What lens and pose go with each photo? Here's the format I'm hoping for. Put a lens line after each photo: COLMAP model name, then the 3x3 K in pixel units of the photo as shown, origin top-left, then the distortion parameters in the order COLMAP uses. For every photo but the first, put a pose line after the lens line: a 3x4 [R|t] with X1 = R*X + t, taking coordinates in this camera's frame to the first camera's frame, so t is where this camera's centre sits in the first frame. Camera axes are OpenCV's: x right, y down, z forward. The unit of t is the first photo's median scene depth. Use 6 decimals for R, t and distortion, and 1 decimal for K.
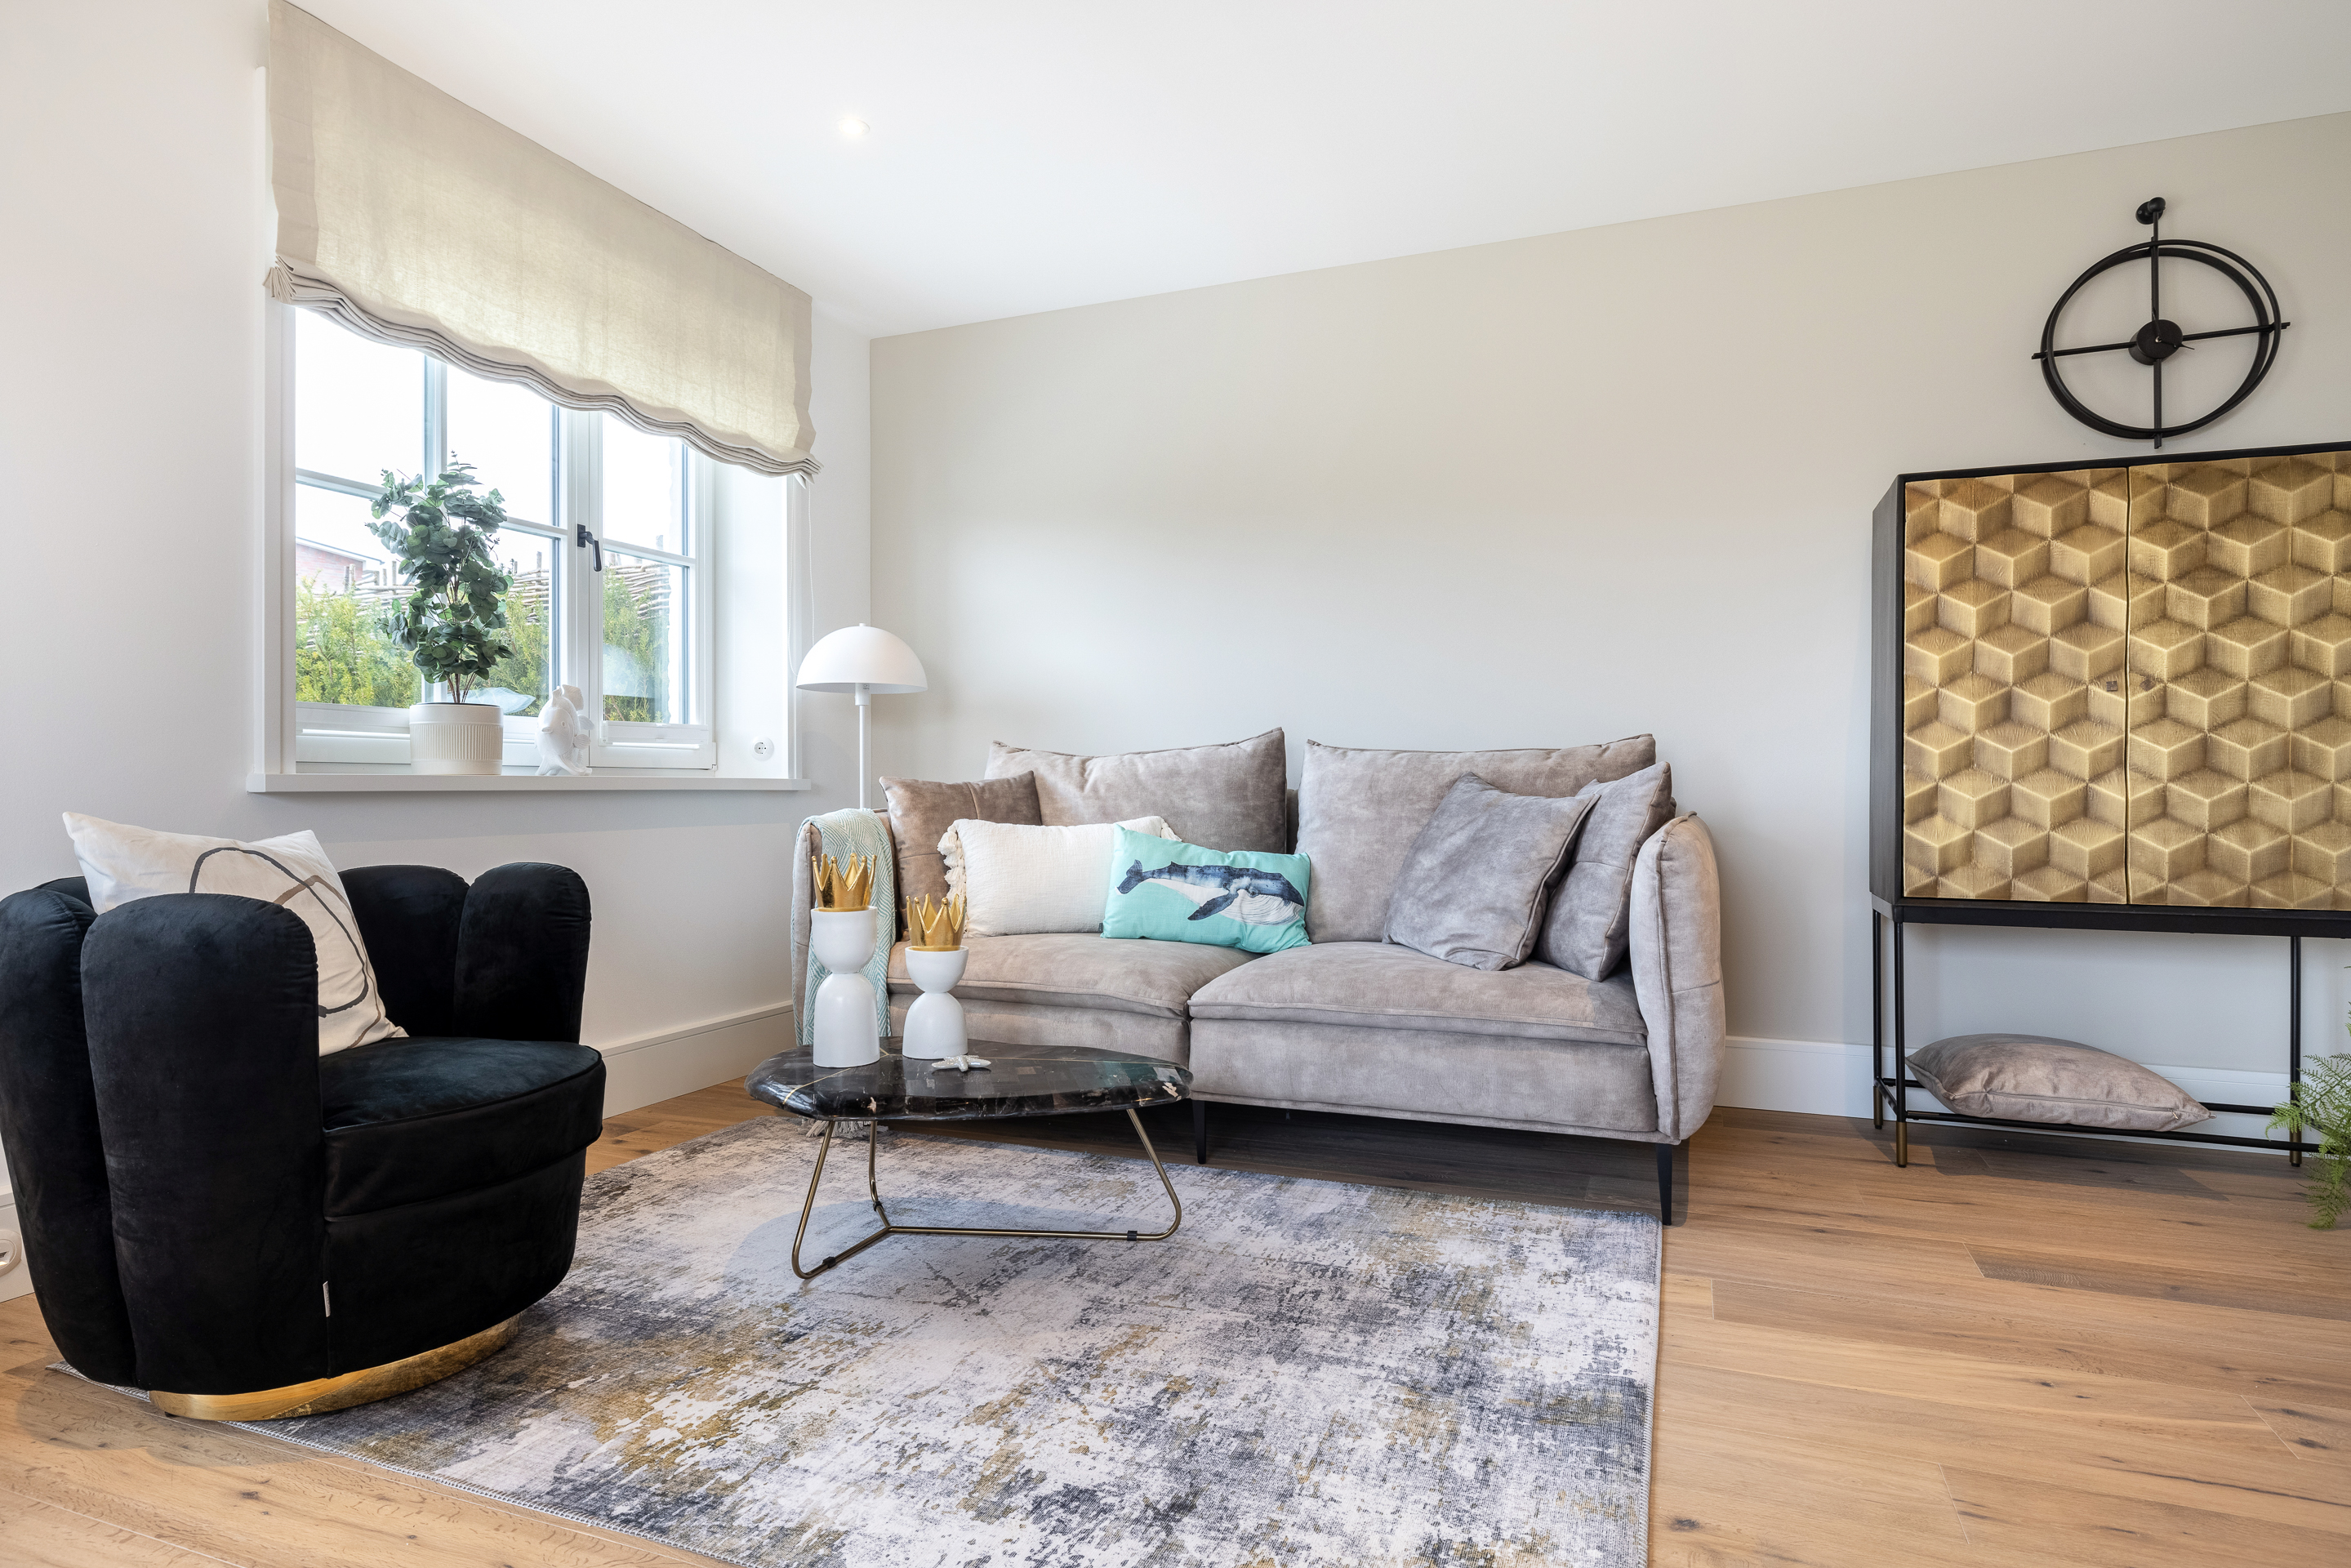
lens RADIAL K [[1247.6, 0, 1218.9], [0, 1247.6, 774.0], [0, 0, 1]] dist [-0.006045, 0.003708]
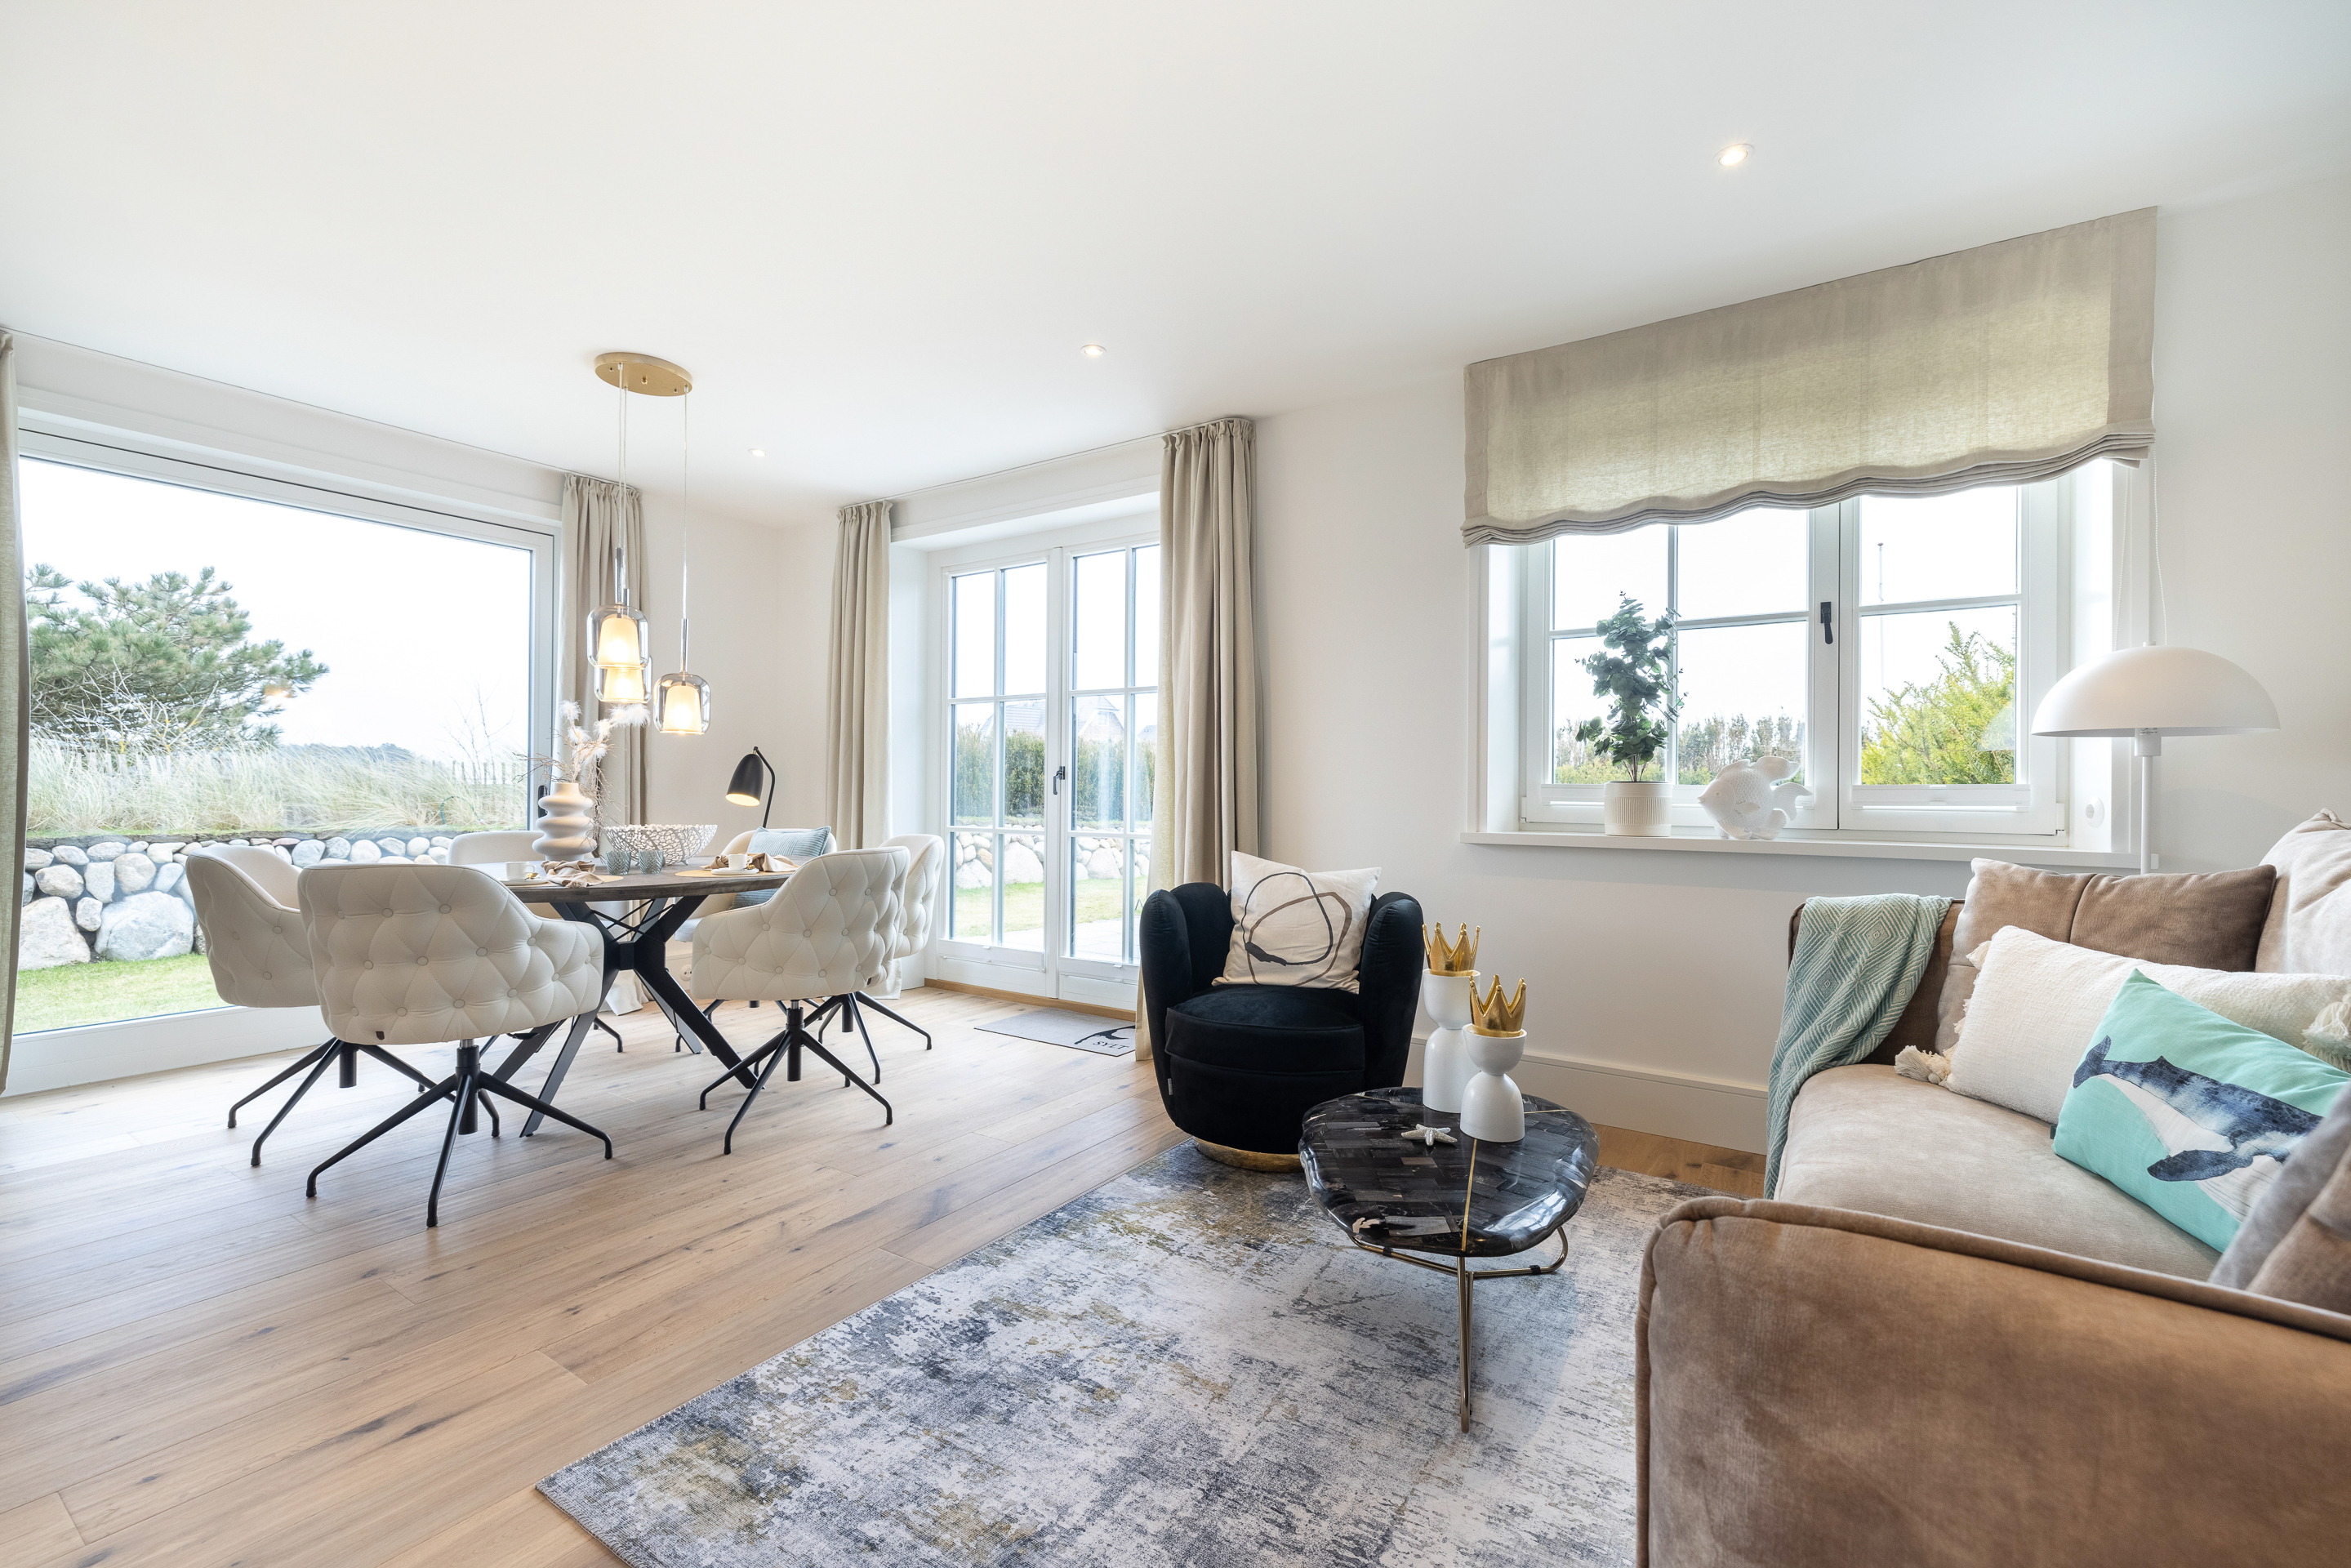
lens RADIAL K [[1008.6, 0, 1187.8], [0, 1008.6, 783.4], [0, 0, 1]] dist [0.004039, -0.001951]
pose [[-0.229139, -0.003745, -0.973387, 0.663657], [0.004574, 0.999977, -0.004924, -0.063540], [0.973383, -0.005581, -0.229116, 0.974068]]
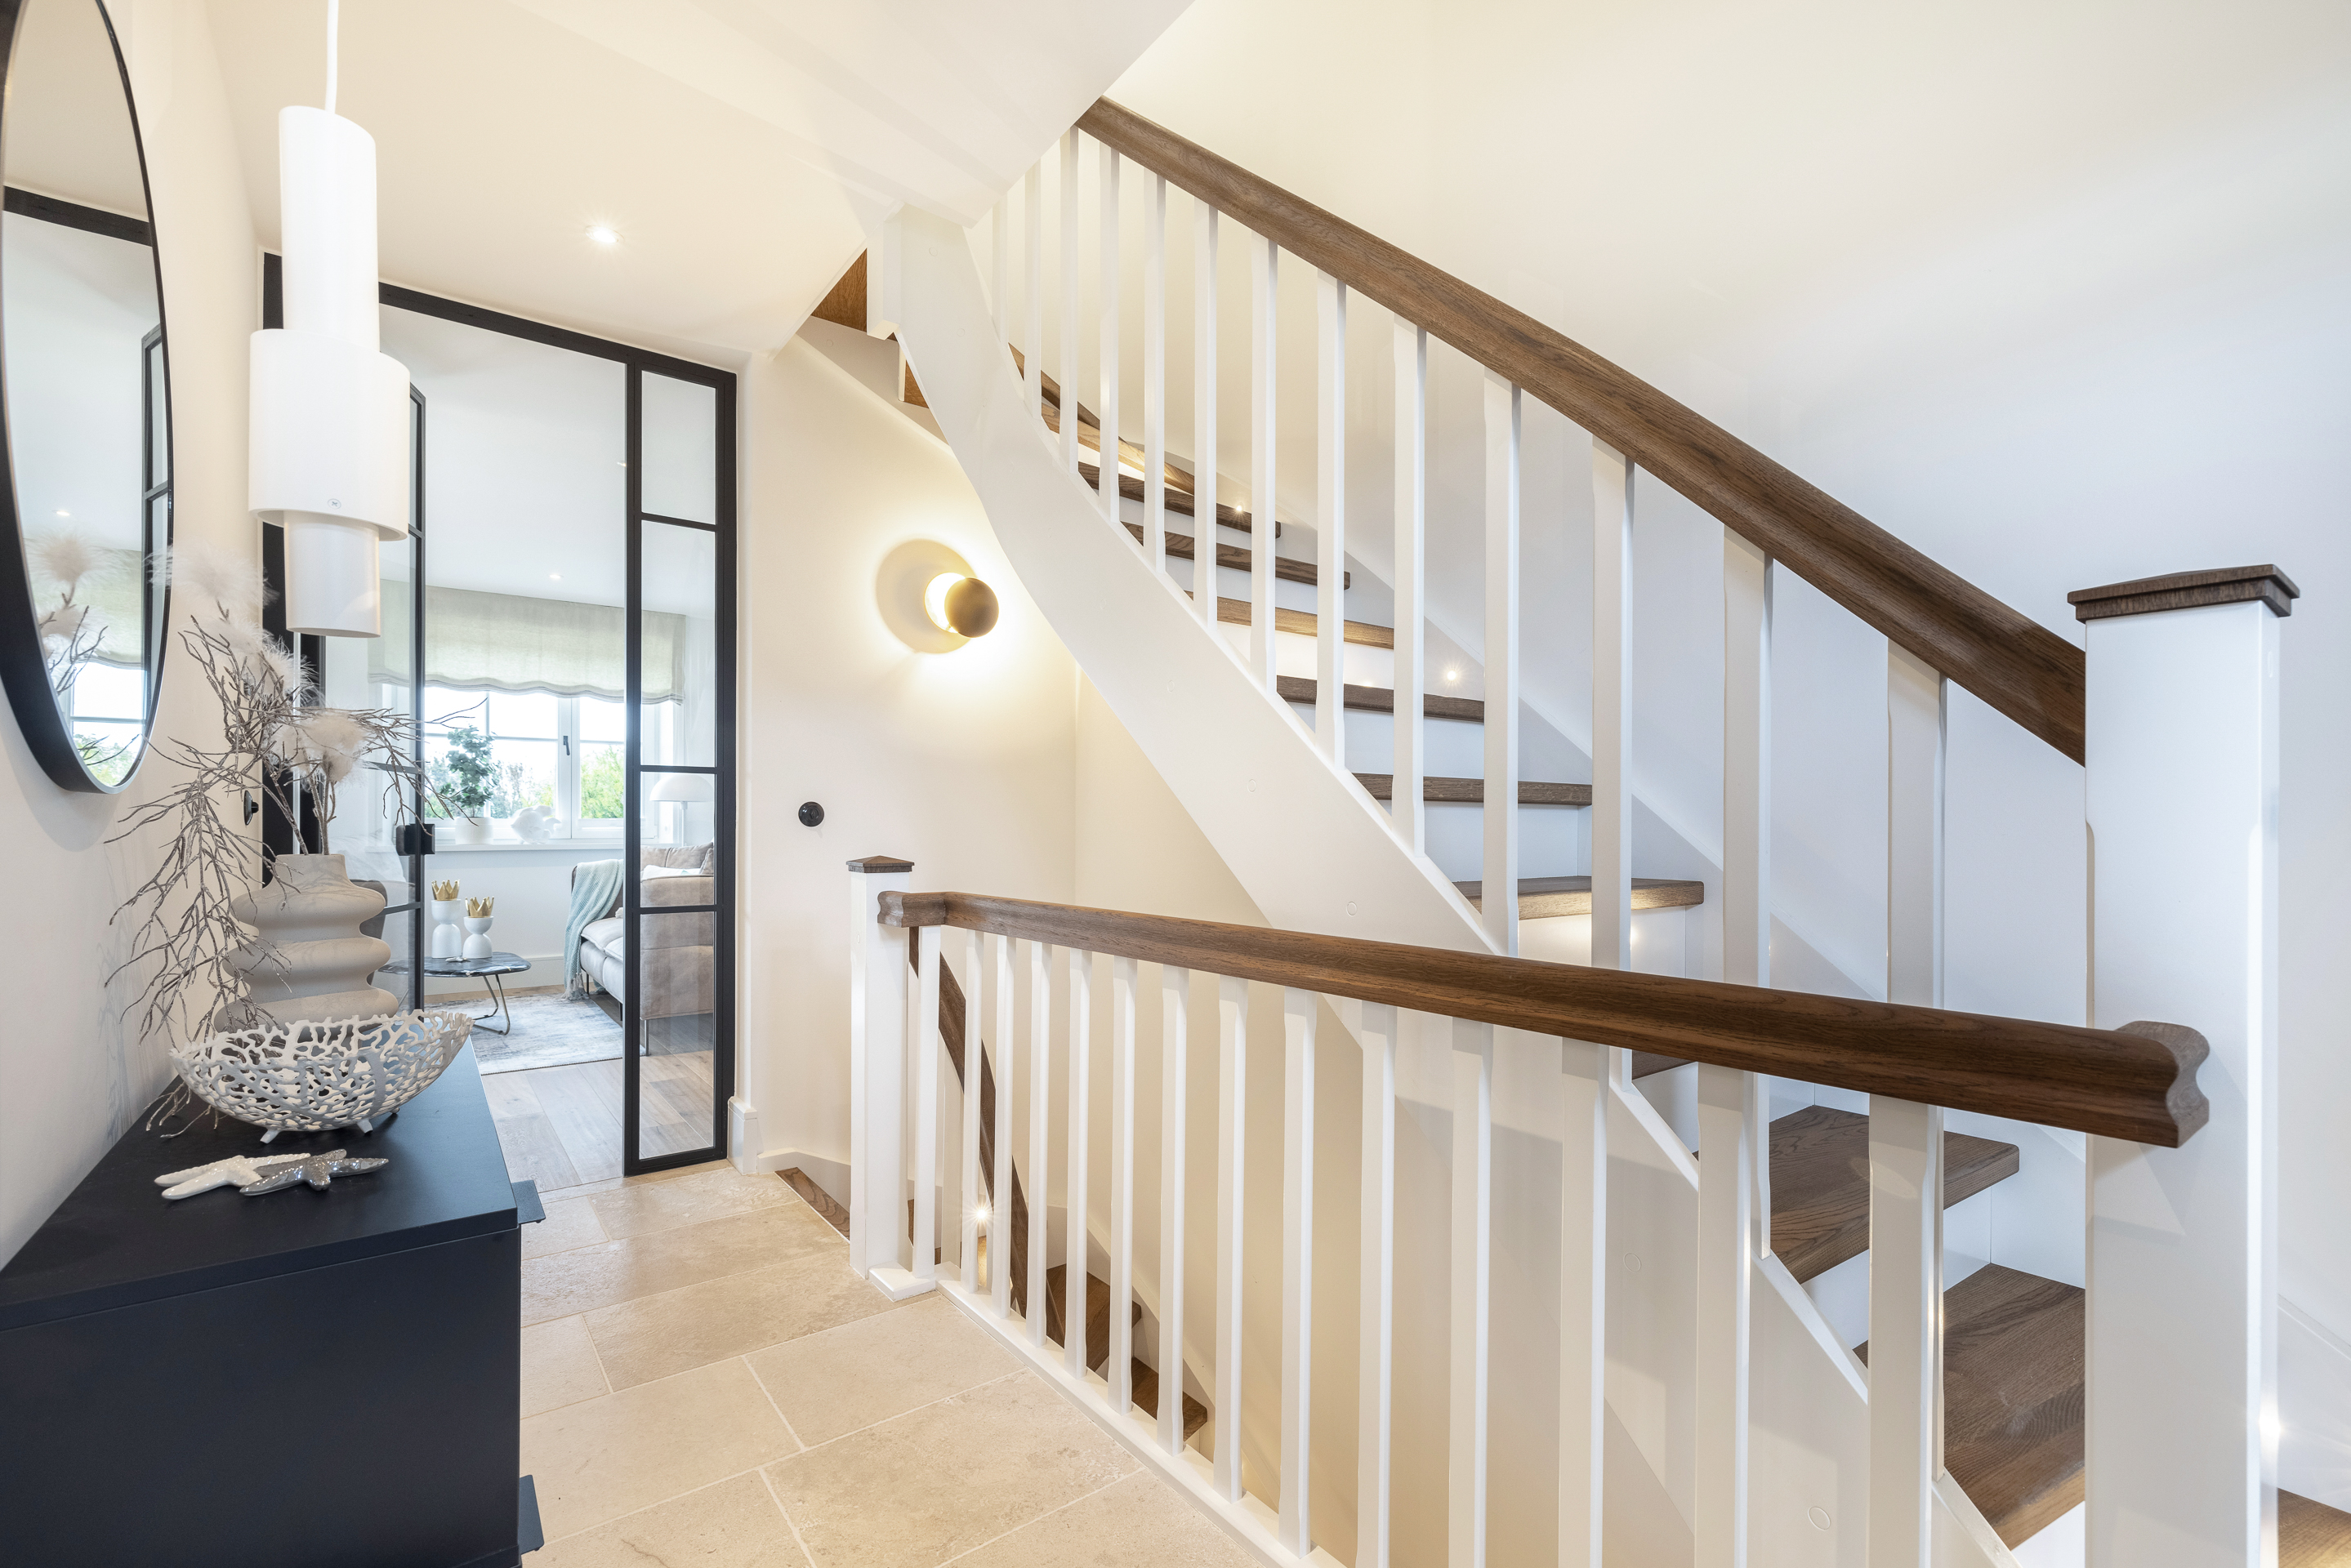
lens RADIAL K [[1016.8, 0, 1213.8], [0, 1016.8, 821.8], [0, 0, 1]] dist [-0.012315, -0.000318]
pose [[0.854639, 0.007700, -0.519165, 2.198307], [-0.002385, 0.999938, 0.010904, -0.090161], [0.519216, -0.008081, 0.854605, 0.027041]]
